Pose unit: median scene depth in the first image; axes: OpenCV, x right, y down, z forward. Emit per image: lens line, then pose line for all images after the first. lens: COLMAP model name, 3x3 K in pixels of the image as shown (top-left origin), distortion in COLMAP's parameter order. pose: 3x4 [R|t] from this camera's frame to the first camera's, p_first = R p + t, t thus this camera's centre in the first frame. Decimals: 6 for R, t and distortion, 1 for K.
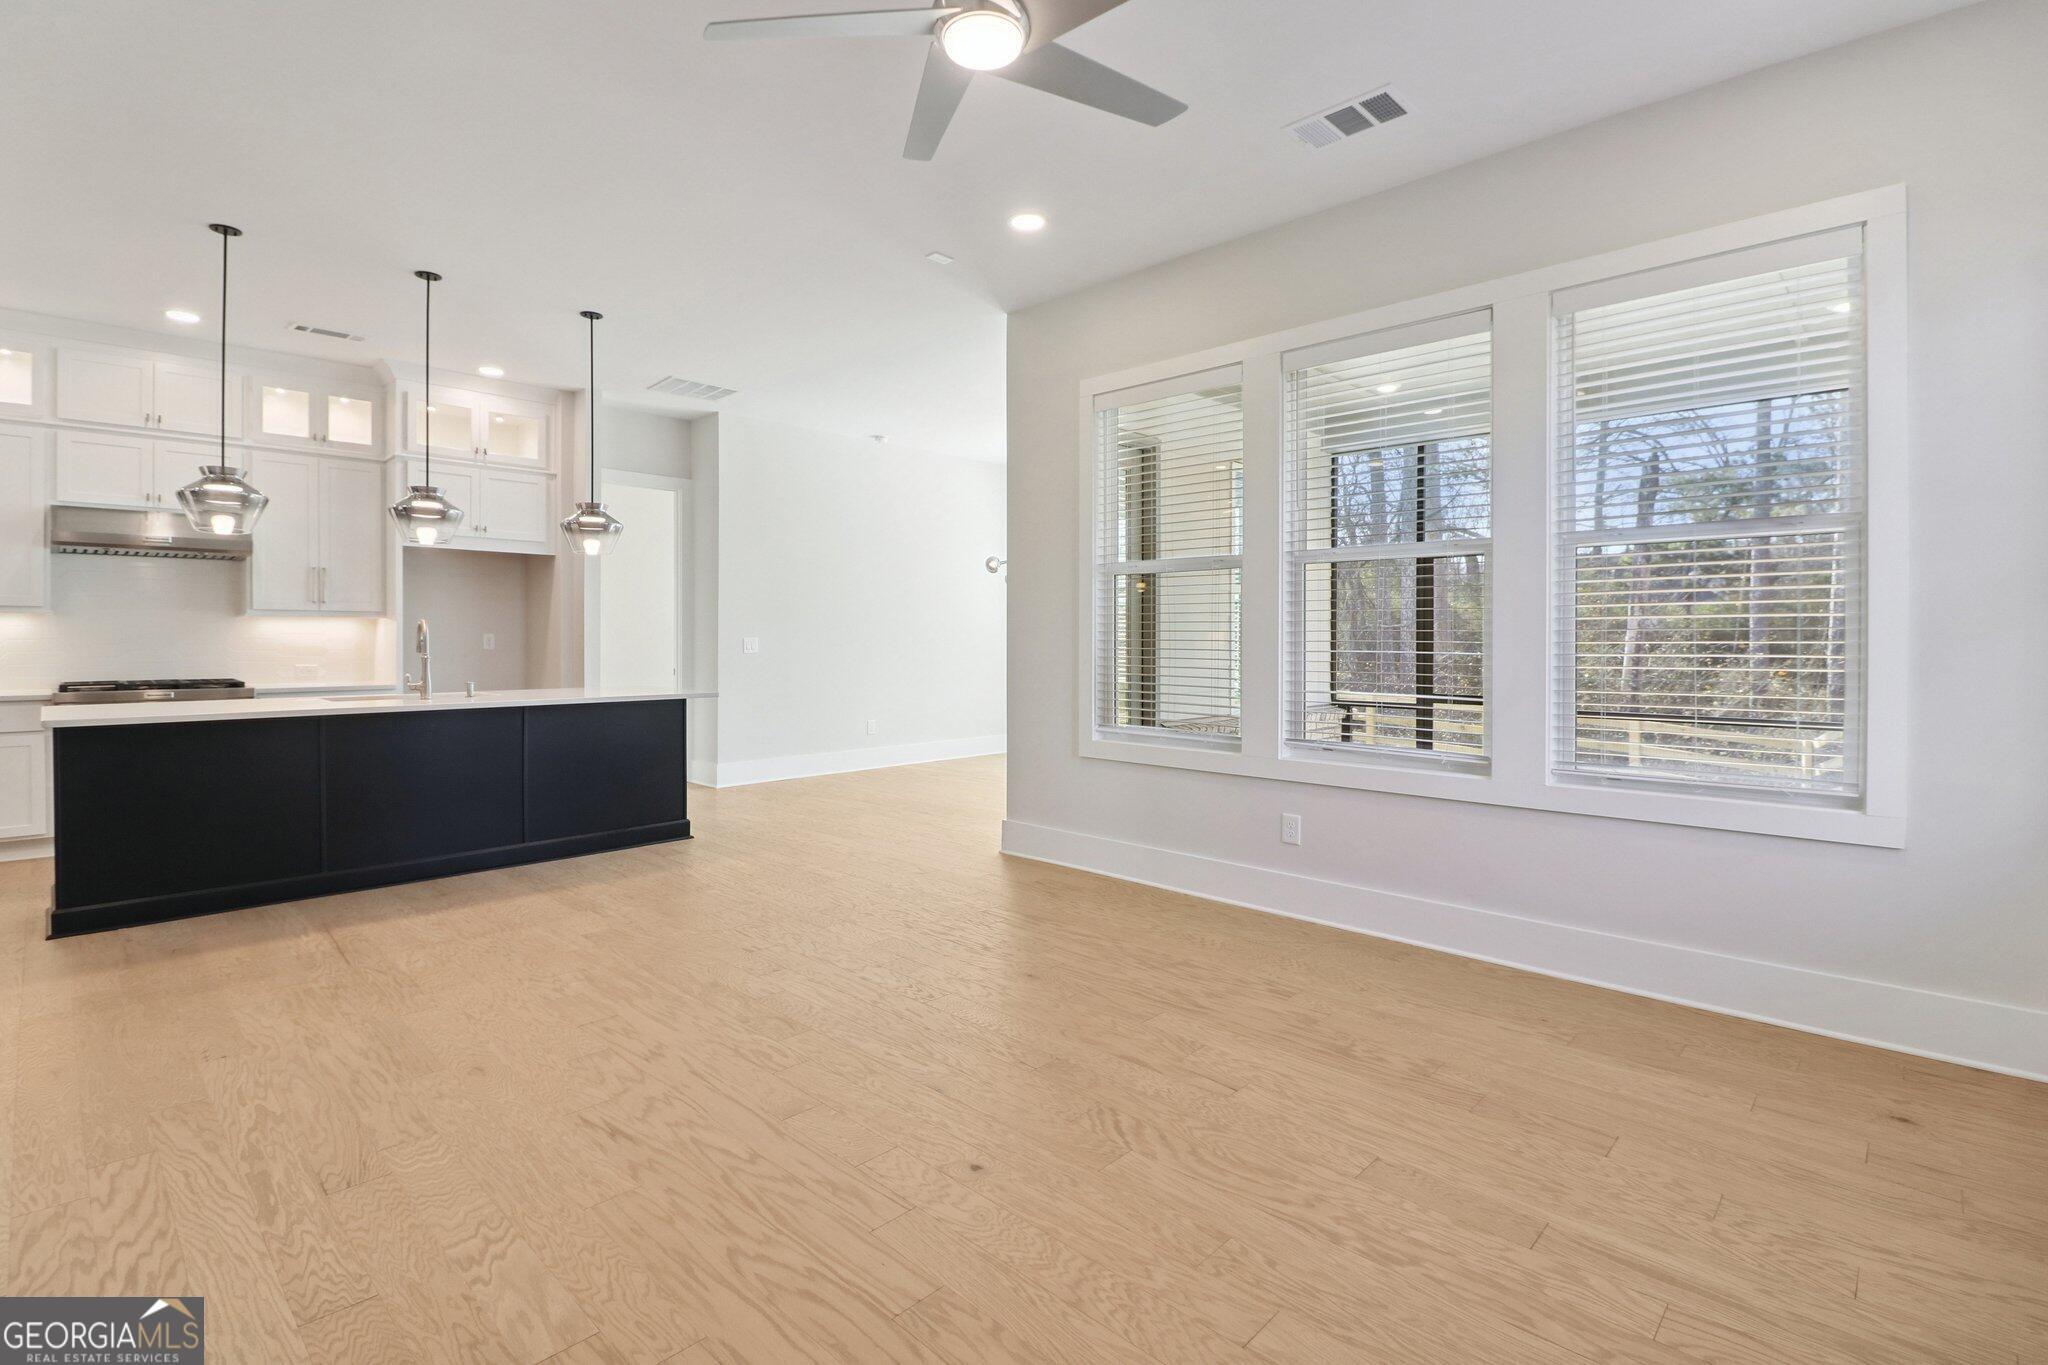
lens RADIAL K [[949.6, 0, 1016.4], [0, 949.6, 639.7], [0, 0, 1]] dist [-0.009053, -0.008355]
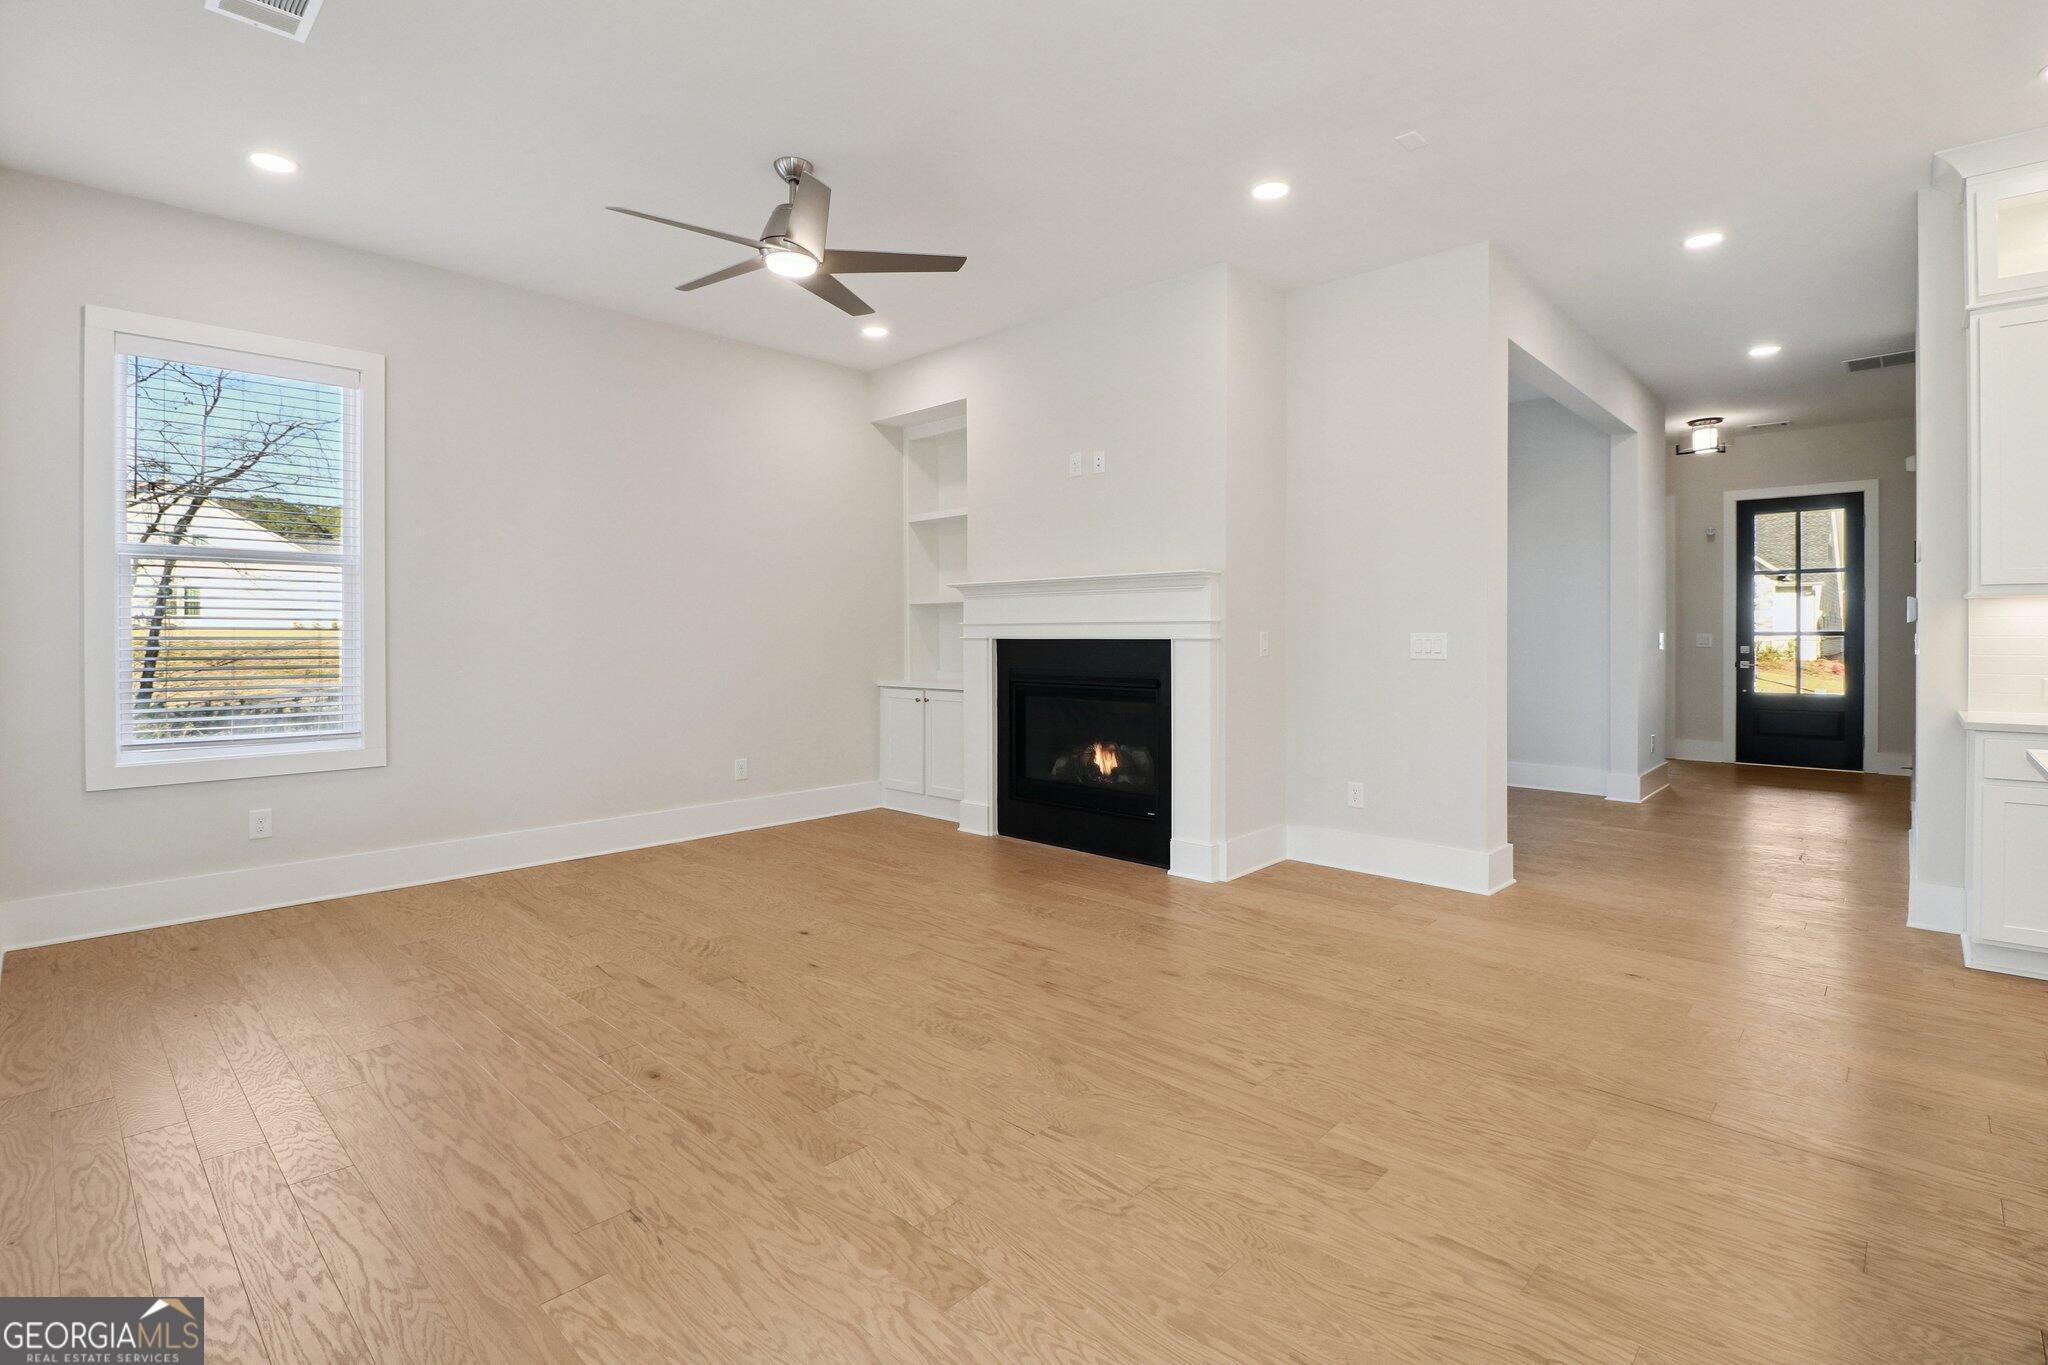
lens RADIAL K [[949.6, 0, 1016.4], [0, 949.6, 639.7], [0, 0, 1]] dist [-0.009053, -0.008355]
pose [[-0.999970, -0.000553, -0.007789, -0.317416], [-0.000594, 0.999986, 0.005194, -0.002315], [0.007786, 0.005199, -0.999956, 2.071816]]
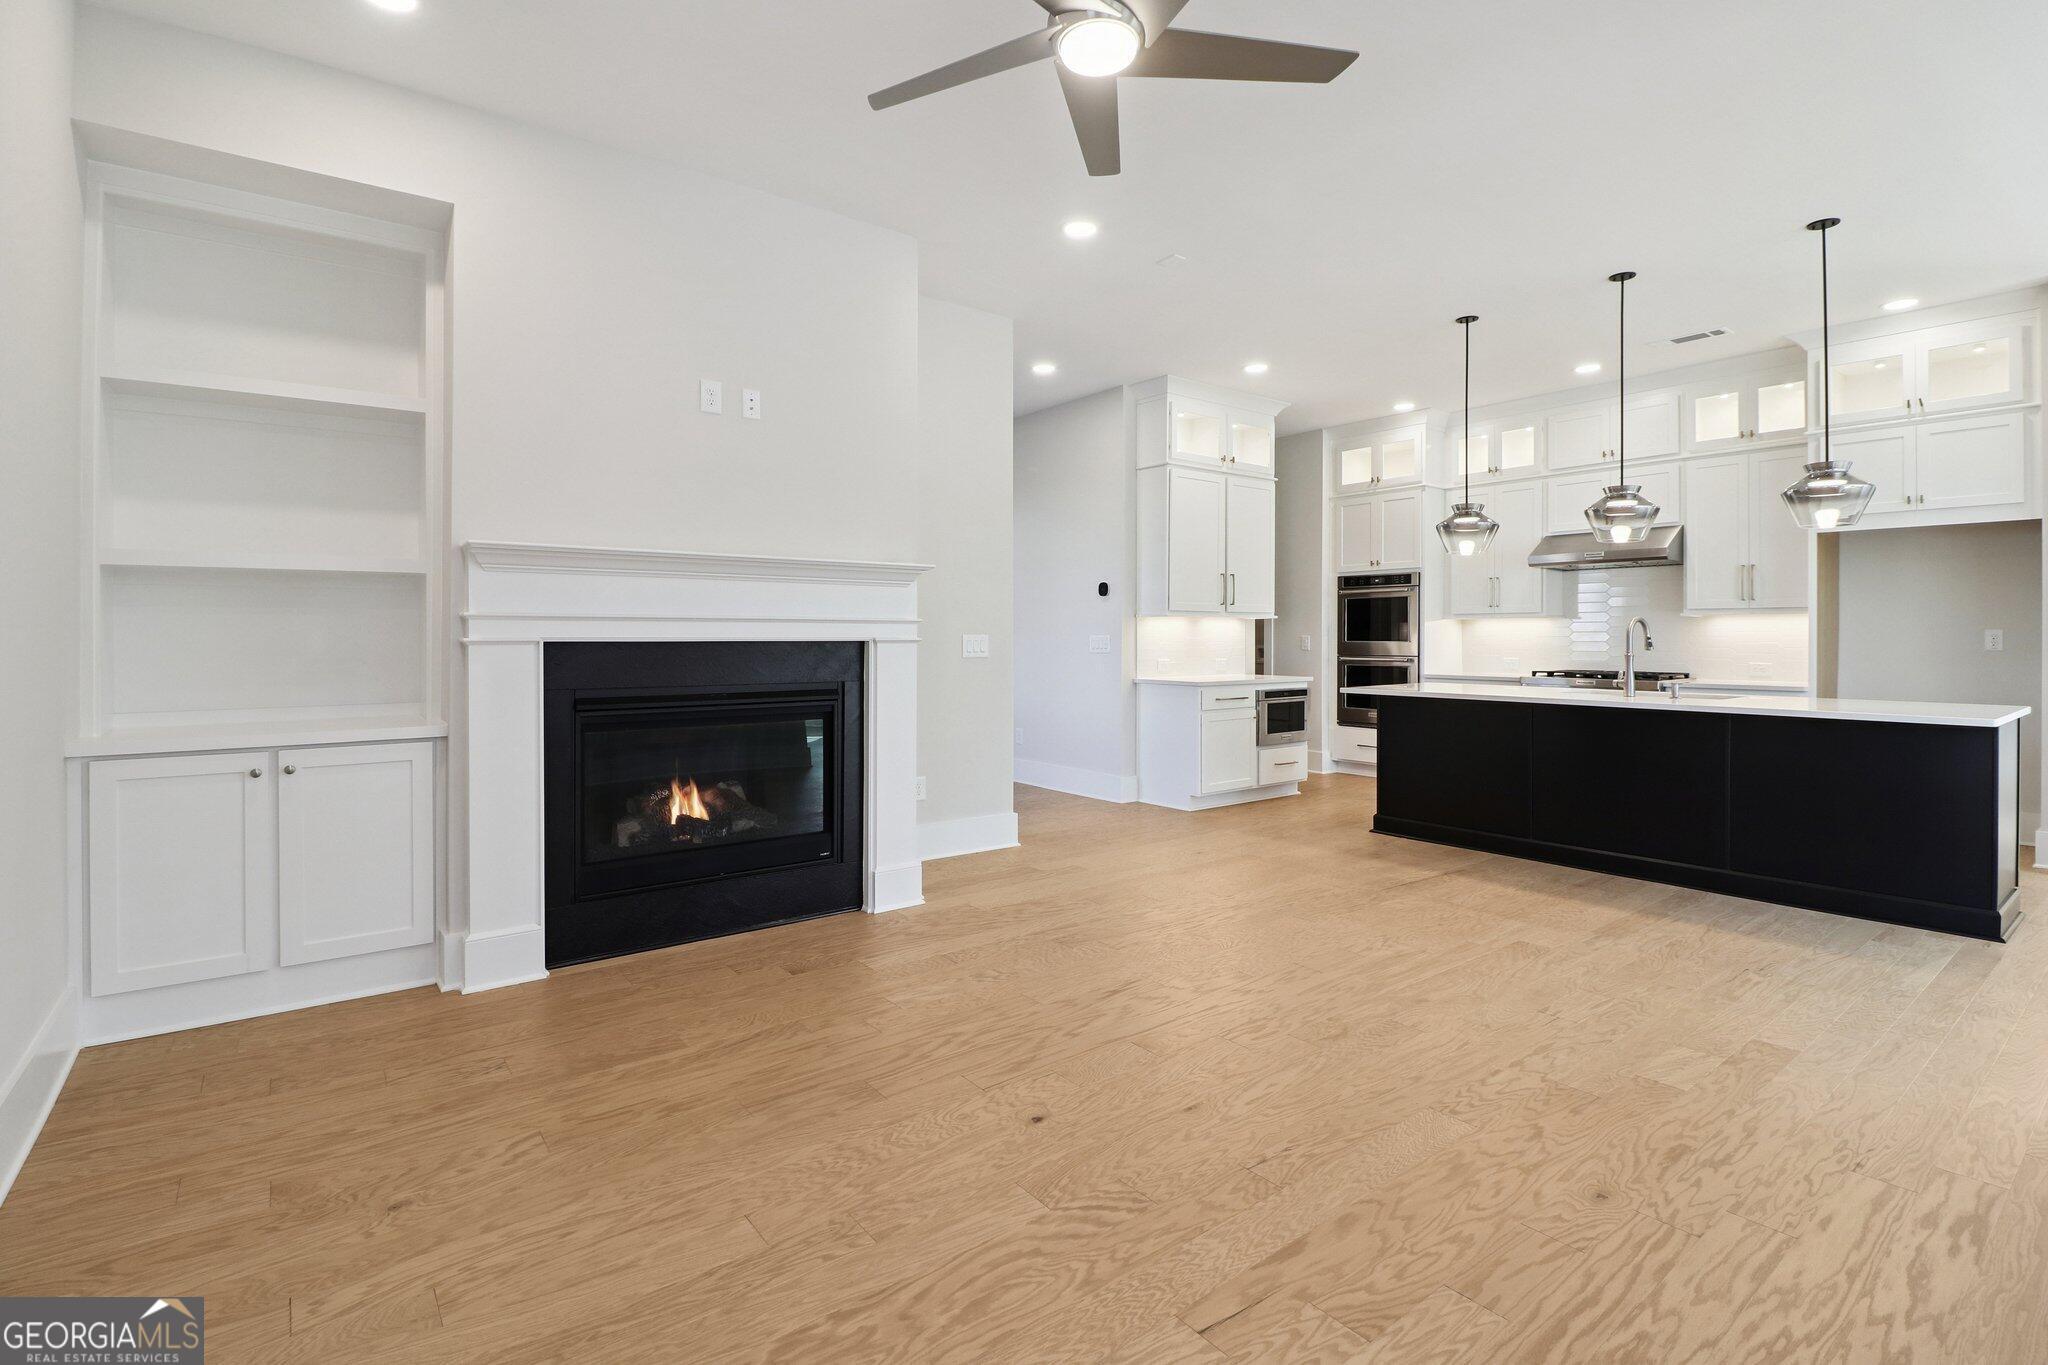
lens RADIAL K [[949.6, 0, 1016.4], [0, 949.6, 639.7], [0, 0, 1]] dist [-0.009053, -0.008355]
pose [[-0.155065, 0.001385, -0.987903, 0.774895], [-0.000029, 0.999999, 0.001407, 0.001638], [0.987904, 0.000247, -0.155065, 0.853069]]
